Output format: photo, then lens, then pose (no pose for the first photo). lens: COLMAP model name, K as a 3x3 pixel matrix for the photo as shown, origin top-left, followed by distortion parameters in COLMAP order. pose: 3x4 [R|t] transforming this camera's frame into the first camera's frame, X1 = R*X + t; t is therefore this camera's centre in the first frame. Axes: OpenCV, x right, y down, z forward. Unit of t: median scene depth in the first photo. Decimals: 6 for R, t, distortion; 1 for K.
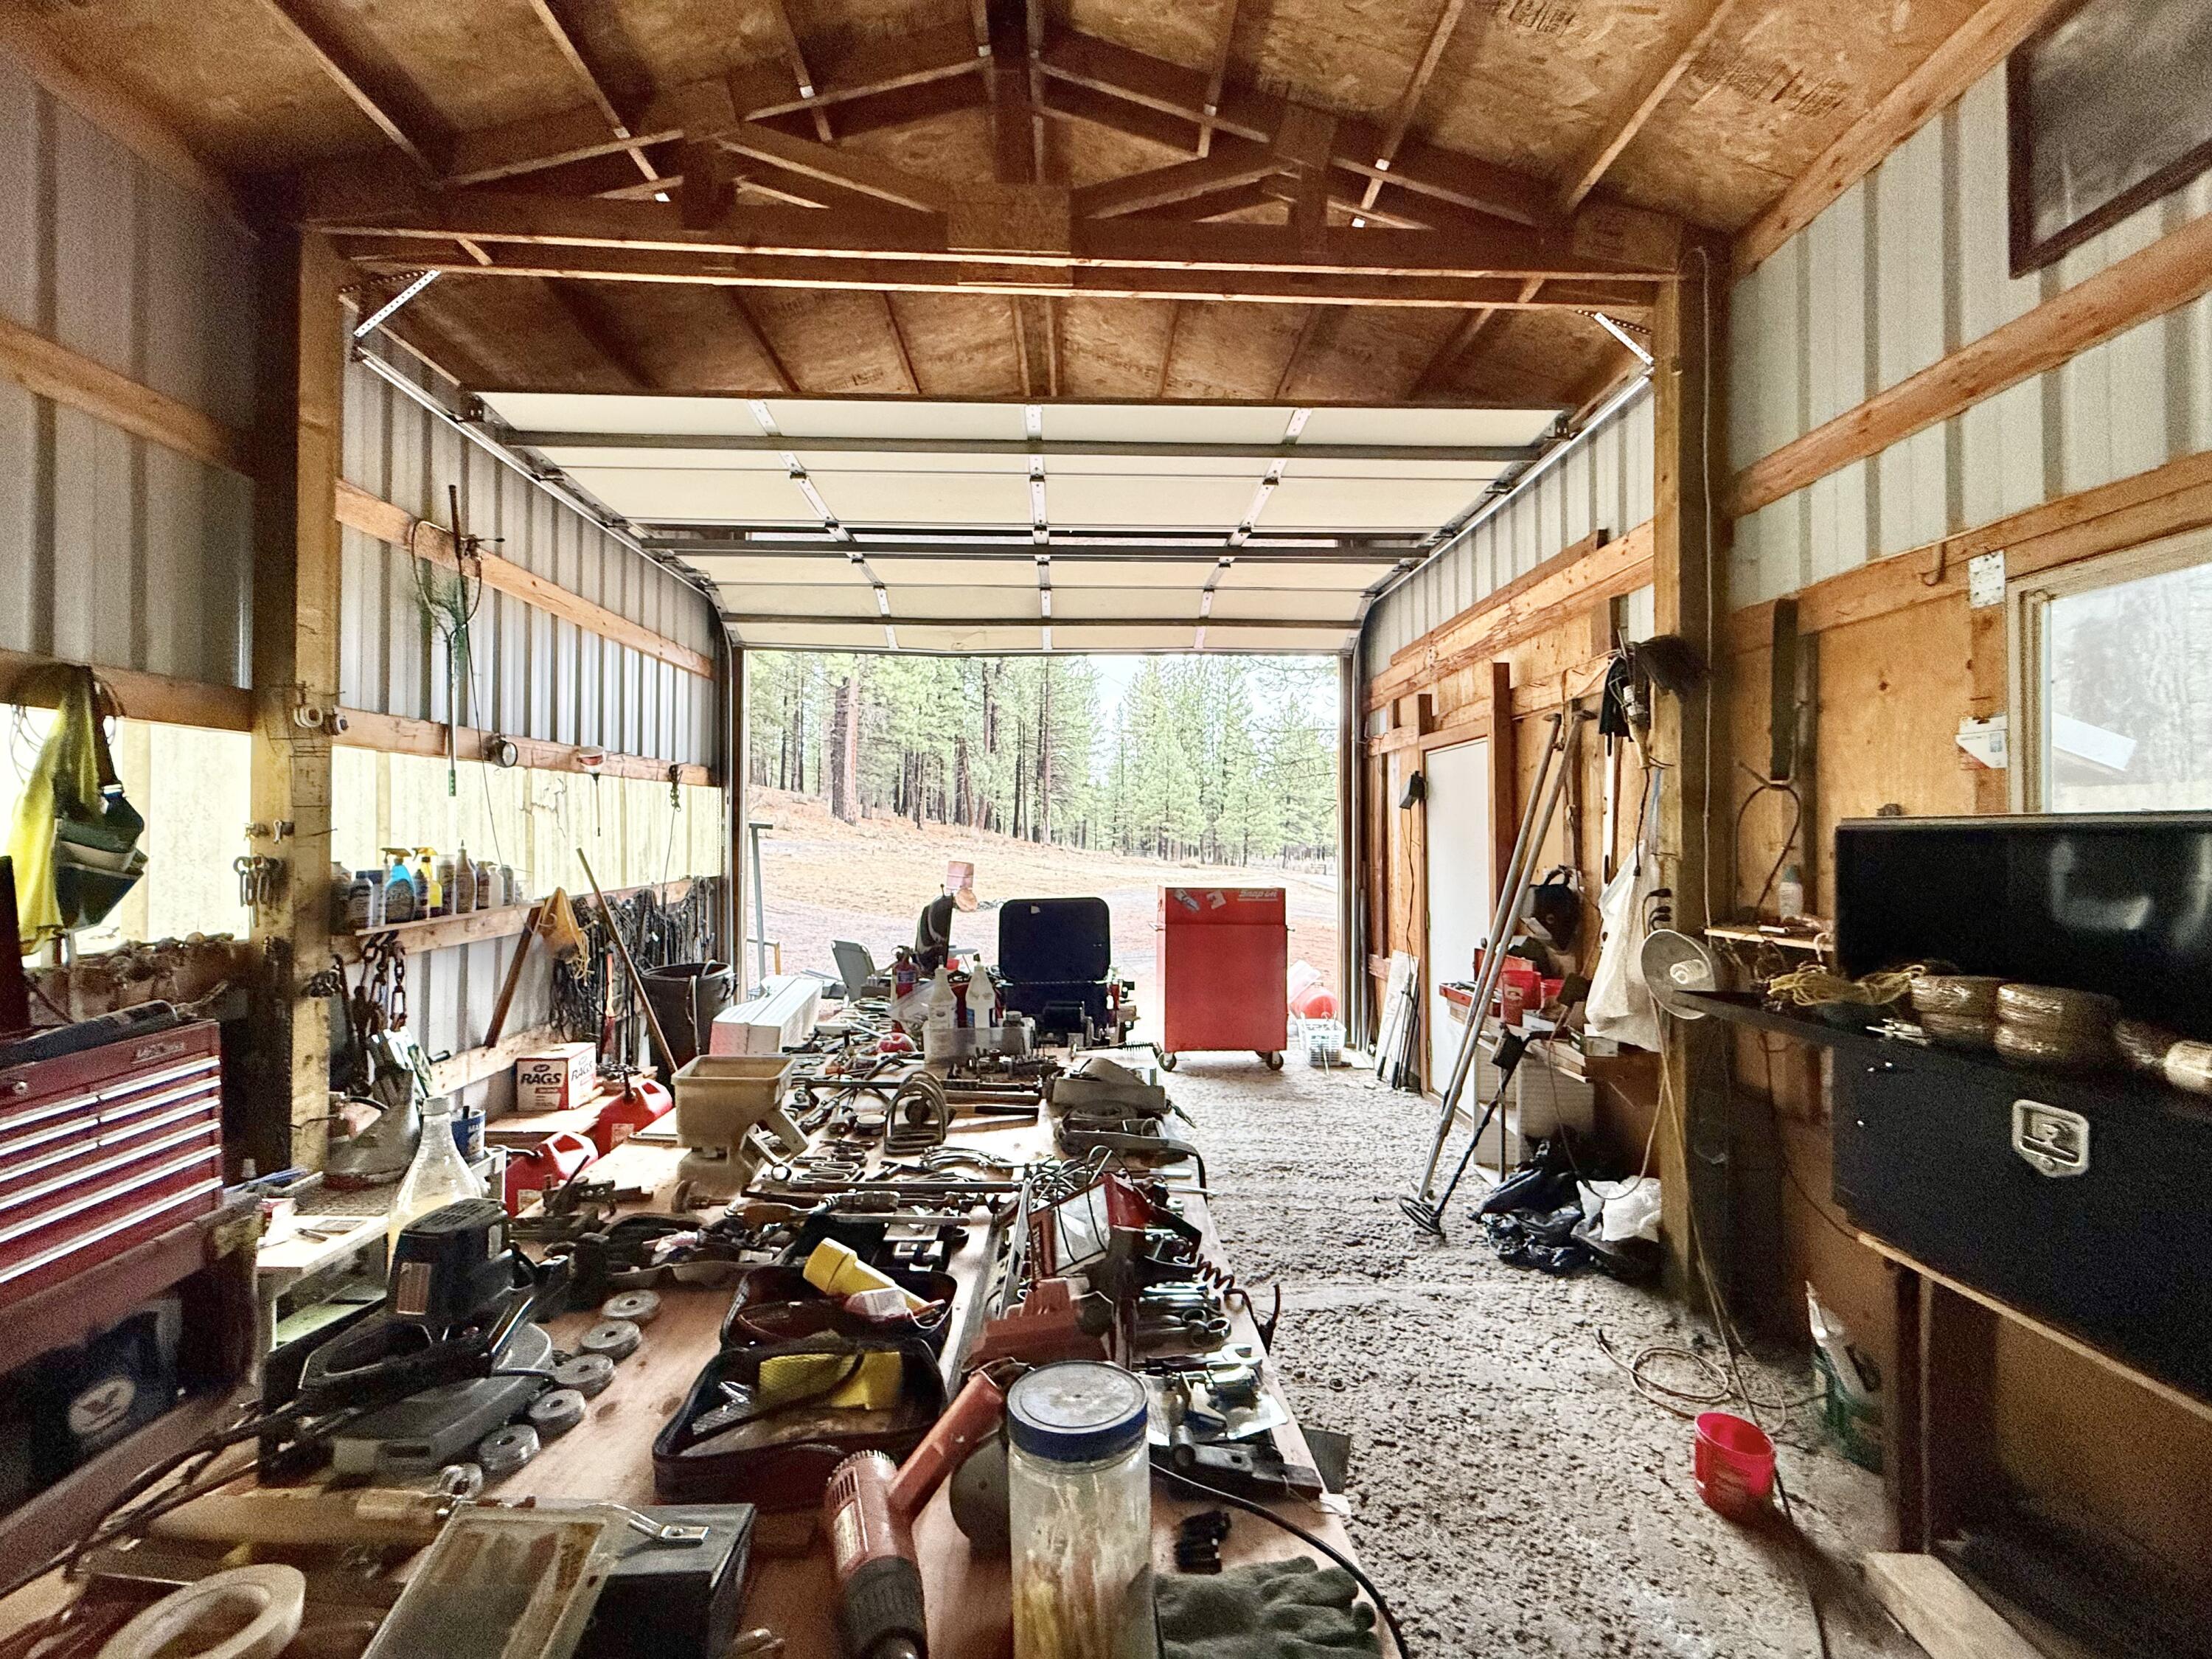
lens RADIAL K [[893.2, 0, 1106.8], [0, 893.2, 829.0], [0, 0, 1]] dist [-0.003792, 0.003994]
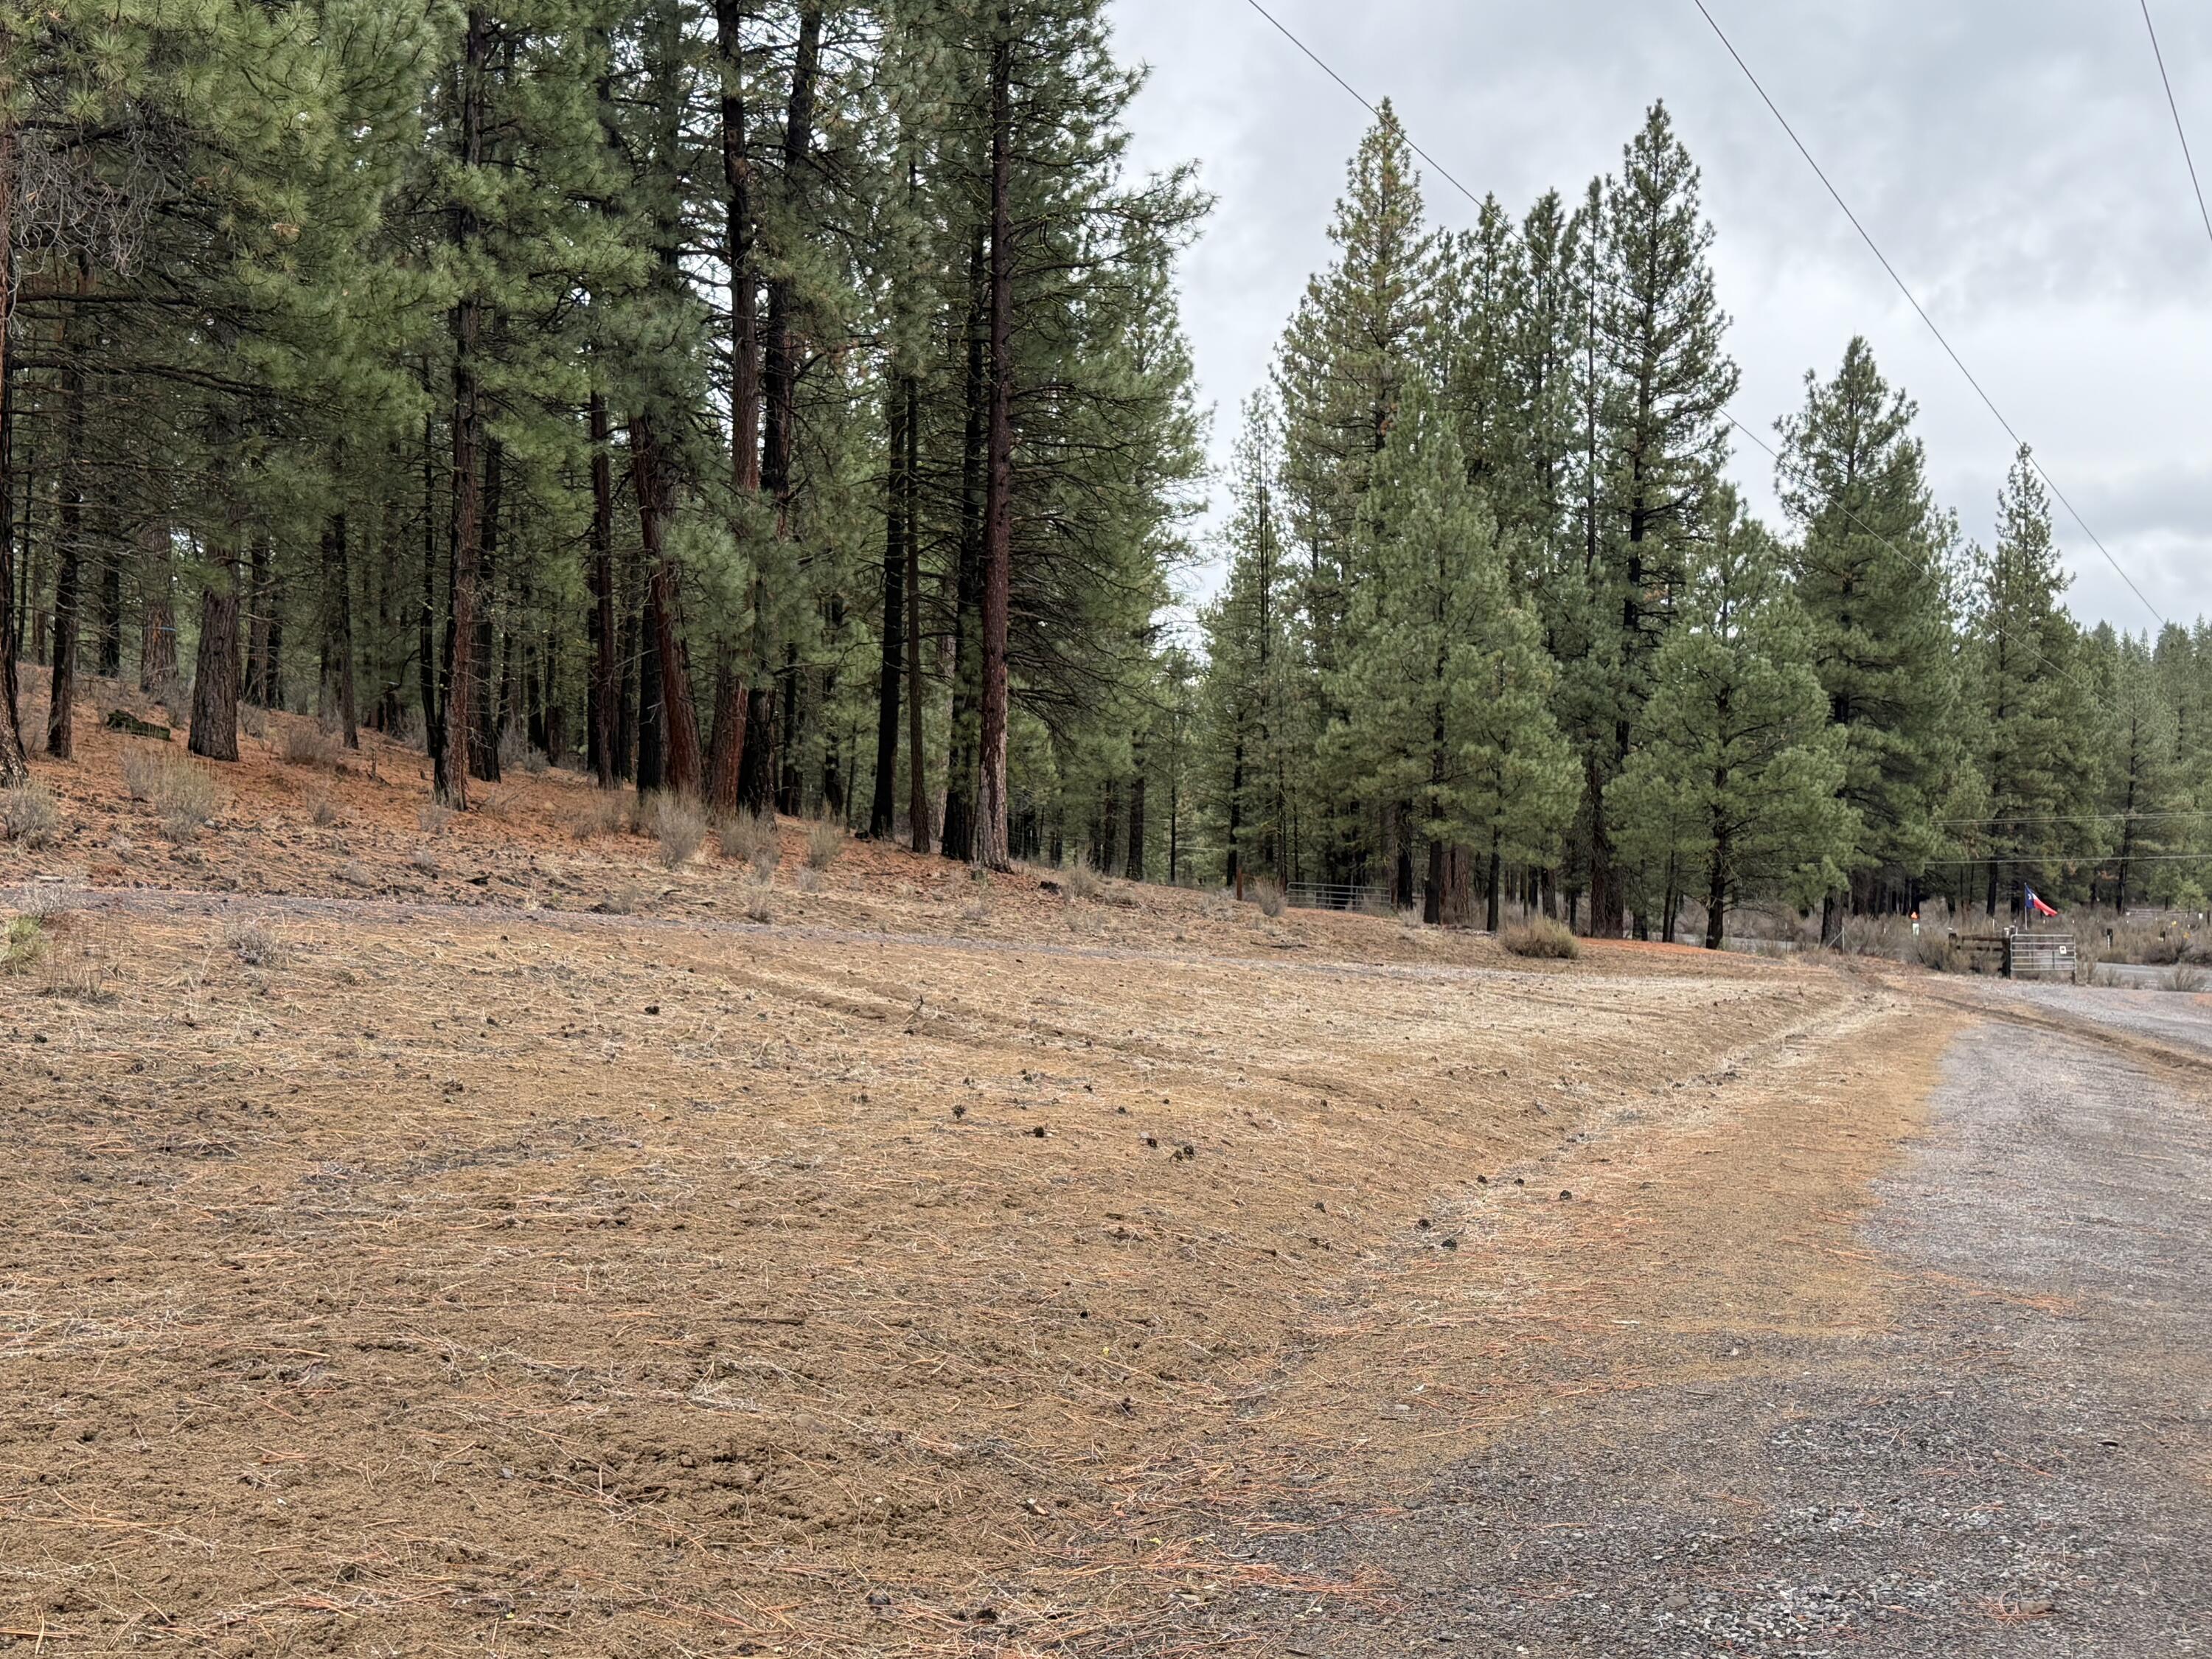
lens RADIAL K [[2570.3, 0, 1105.7], [0, 2570.3, 830.4], [0, 0, 1]] dist [0.102682, 0.000000]
pose [[0.999365, 0.002519, -0.035529, -0.006800], [-0.002313, 0.999980, 0.005833, 0.002426], [0.035543, -0.005747, 0.999352, 0.205785]]
